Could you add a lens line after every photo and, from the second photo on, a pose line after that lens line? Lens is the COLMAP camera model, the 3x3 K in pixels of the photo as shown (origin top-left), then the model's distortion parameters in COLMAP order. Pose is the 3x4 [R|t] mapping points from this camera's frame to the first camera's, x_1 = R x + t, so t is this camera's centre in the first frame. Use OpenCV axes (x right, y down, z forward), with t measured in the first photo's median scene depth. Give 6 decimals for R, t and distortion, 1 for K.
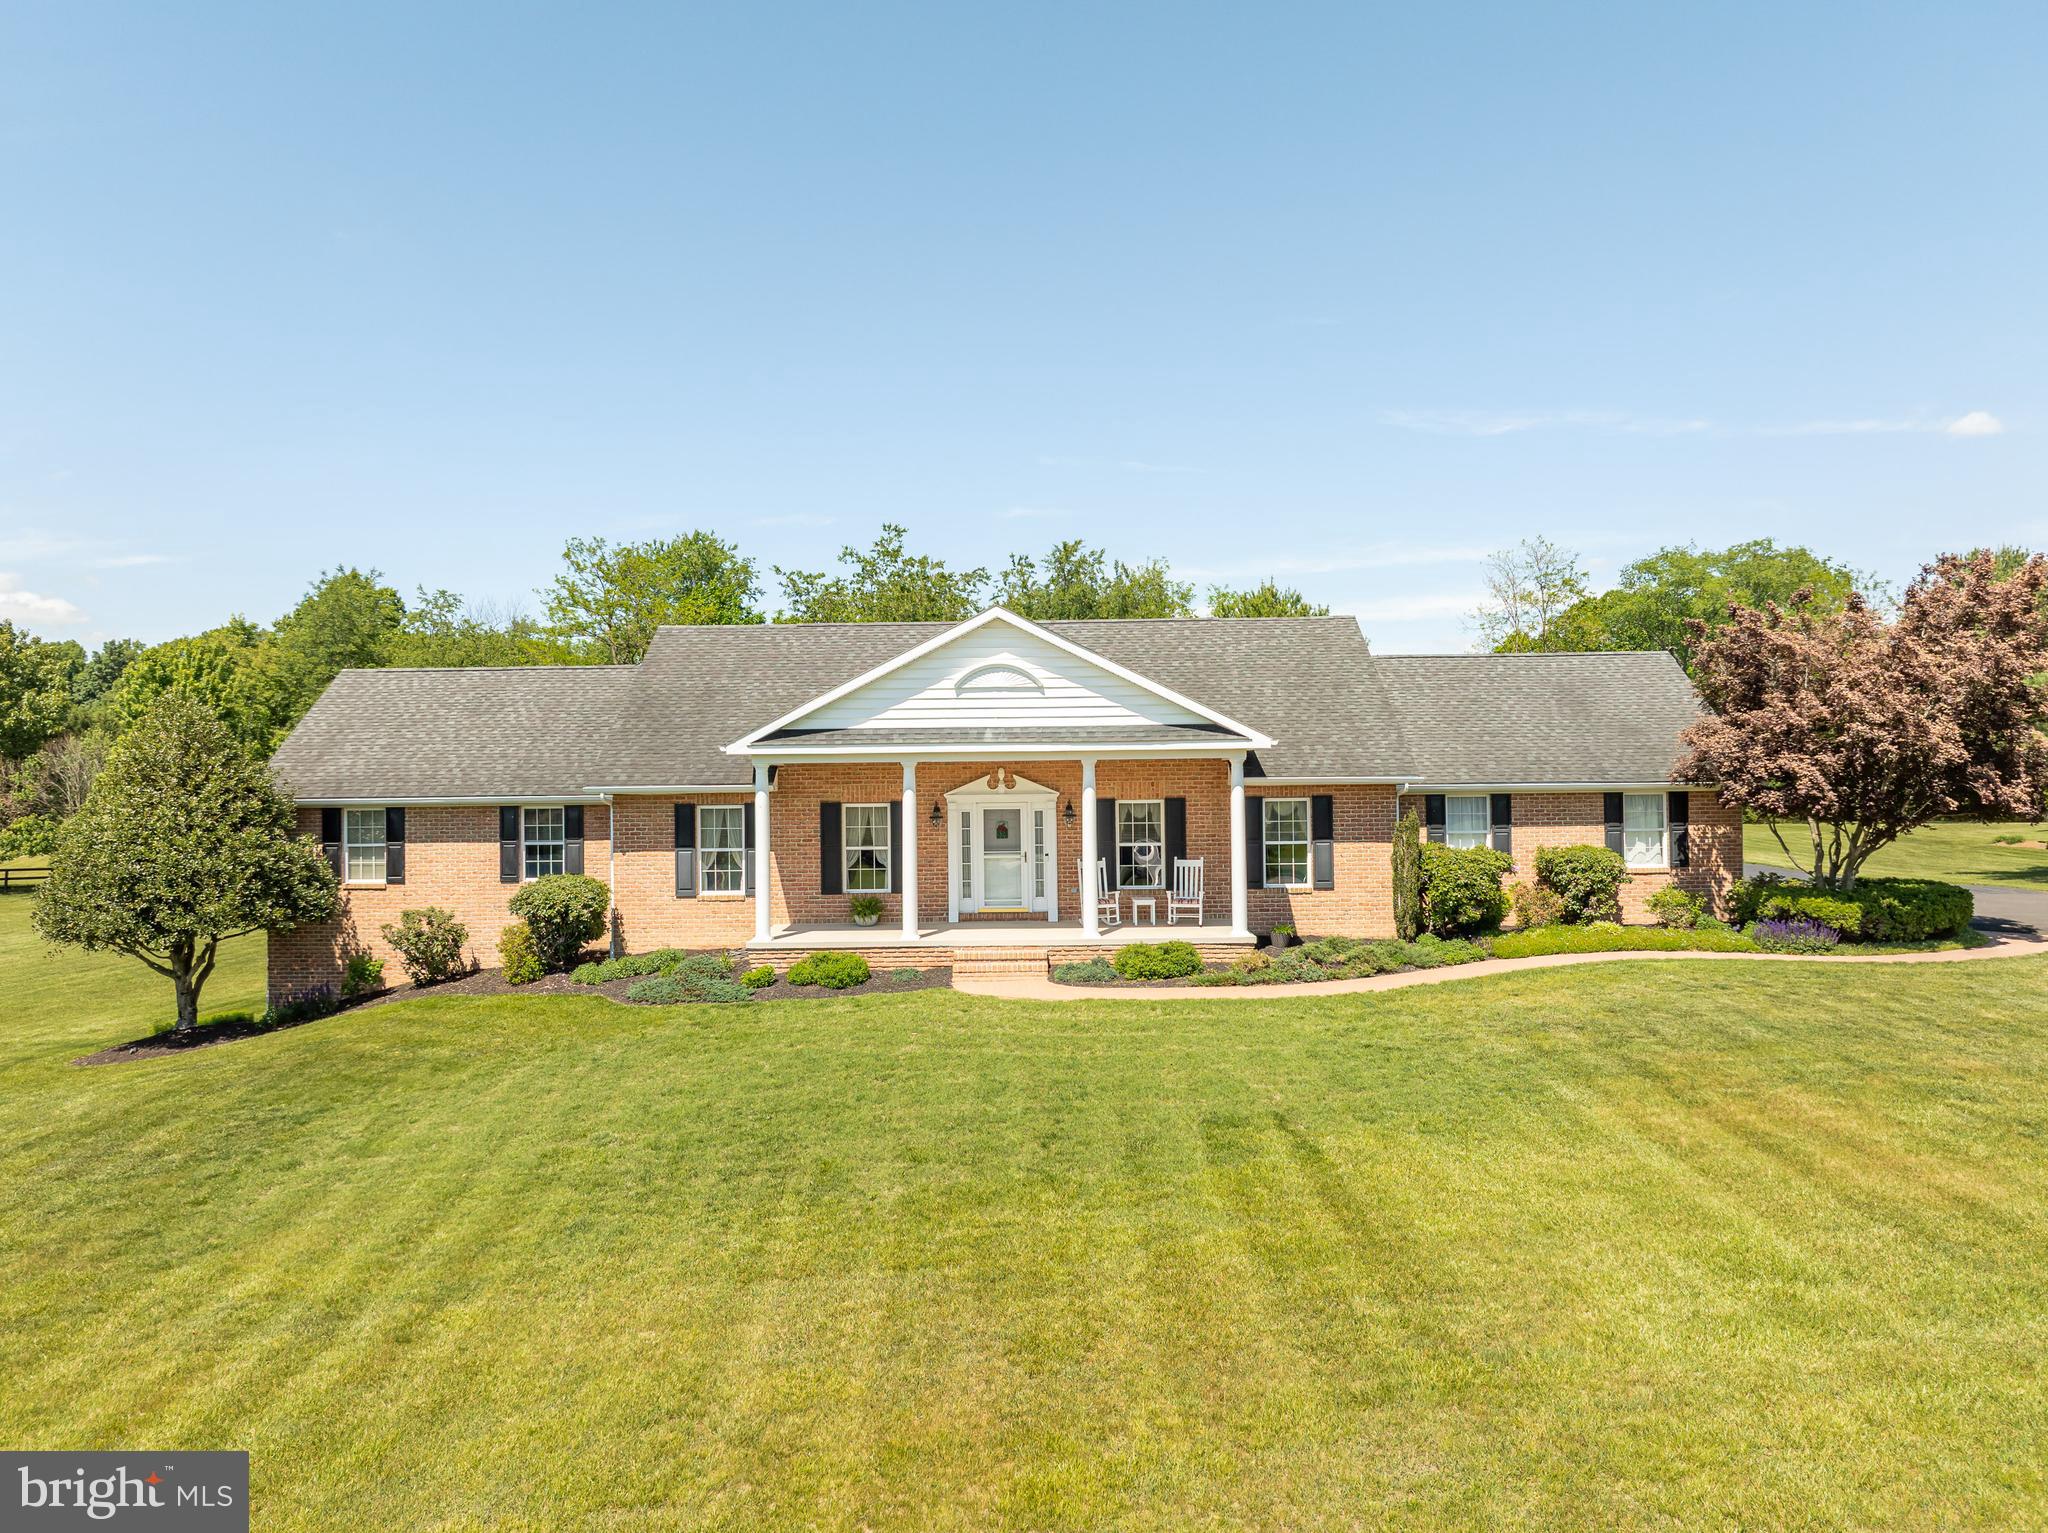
lens RADIAL K [[1450.7, 0, 1024.6], [0, 1450.7, 763.3], [0, 0, 1]] dist [-0.035652, -0.007098]
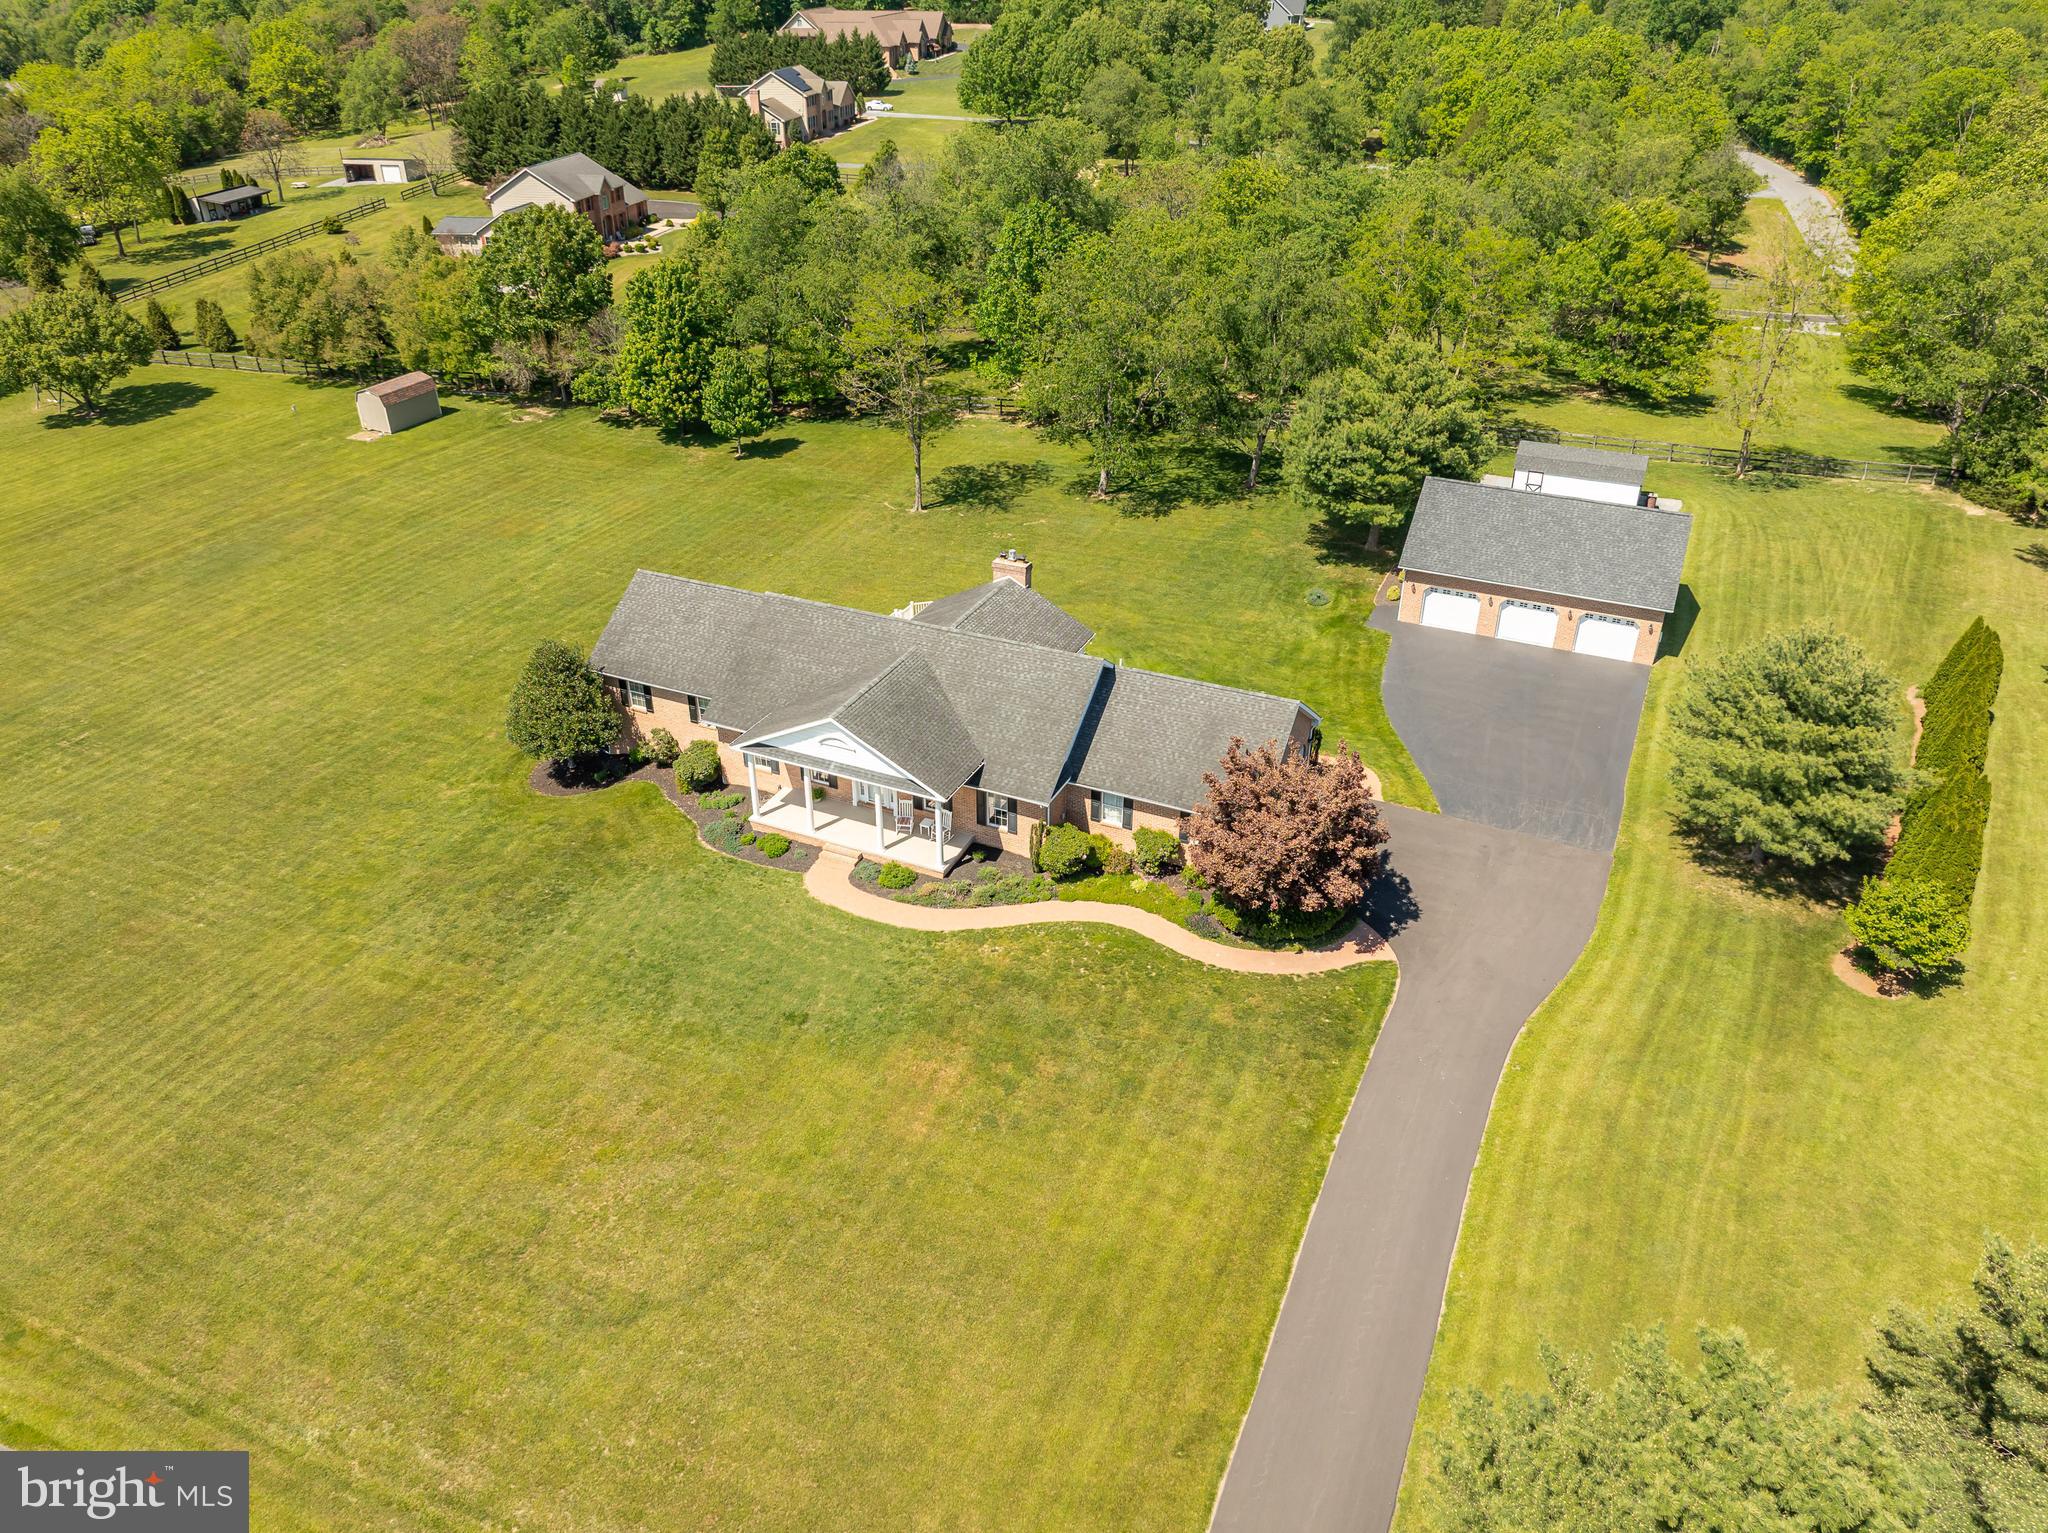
lens RADIAL K [[1450.7, 0, 1024.6], [0, 1450.7, 763.3], [0, 0, 1]] dist [-0.035652, -0.007098]
pose [[0.912188, 0.216496, -0.347913, 0.900252], [-0.004466, 0.854240, 0.519860, -1.044094], [0.409749, -0.472656, 0.780194, -0.528955]]
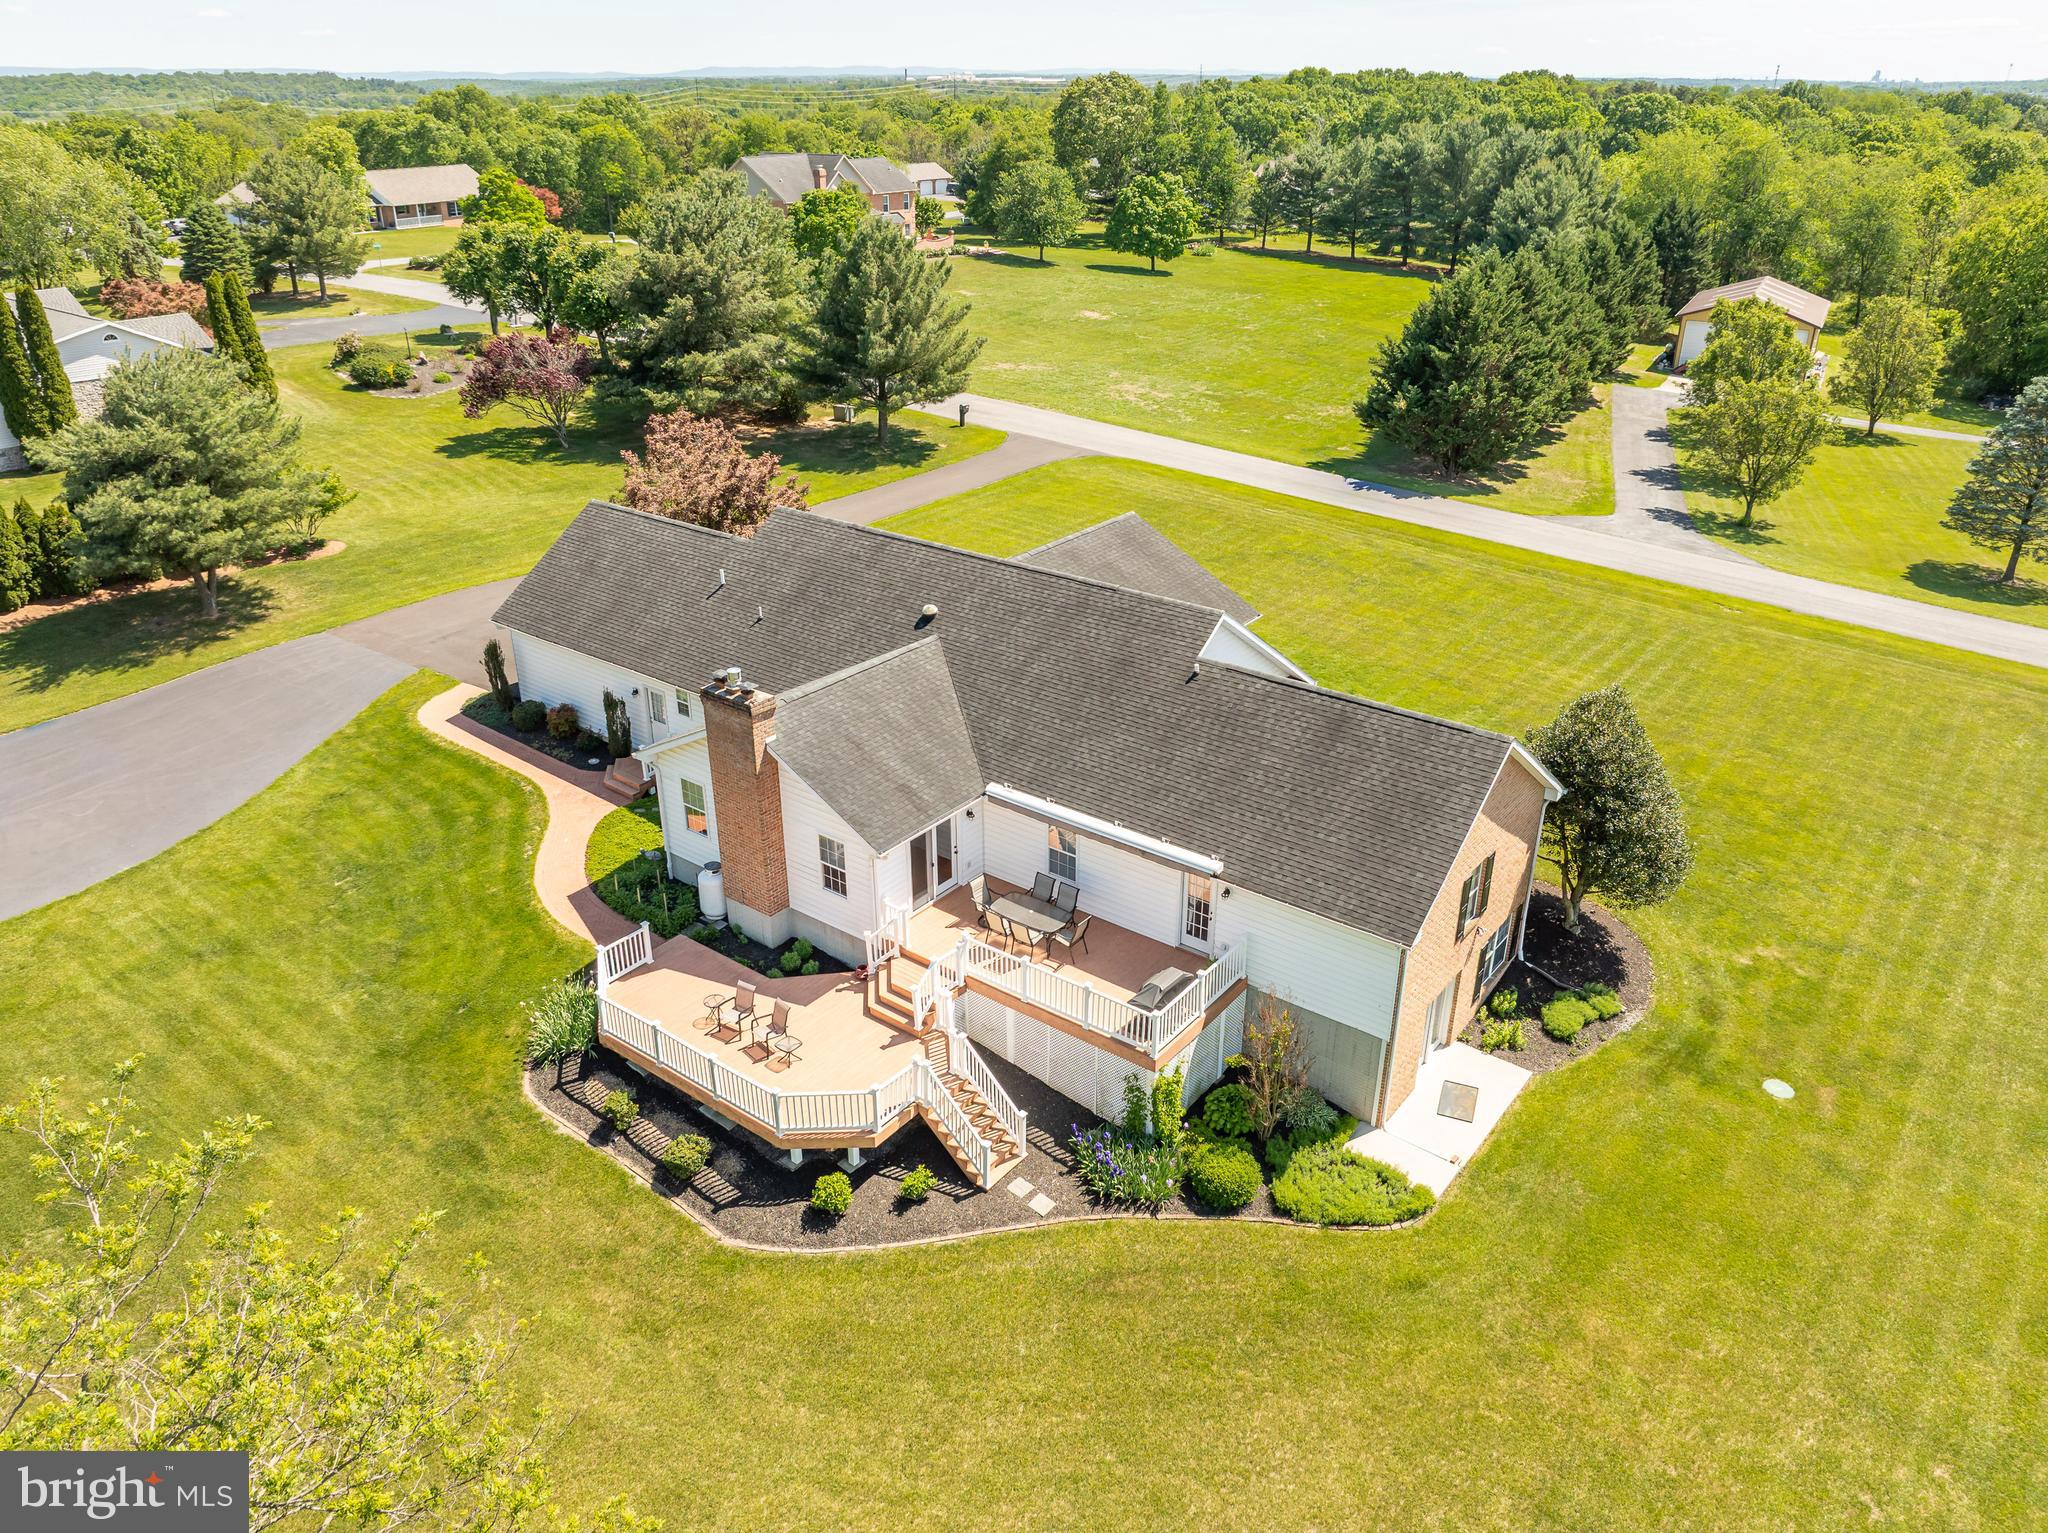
lens RADIAL K [[1450.7, 0, 1024.6], [0, 1450.7, 763.3], [0, 0, 1]] dist [-0.035652, -0.007098]
pose [[-0.796947, -0.248875, 0.550397, -0.885521], [0.004570, 0.908669, 0.417493, -0.518198], [-0.604032, 0.335235, -0.723024, 2.235573]]
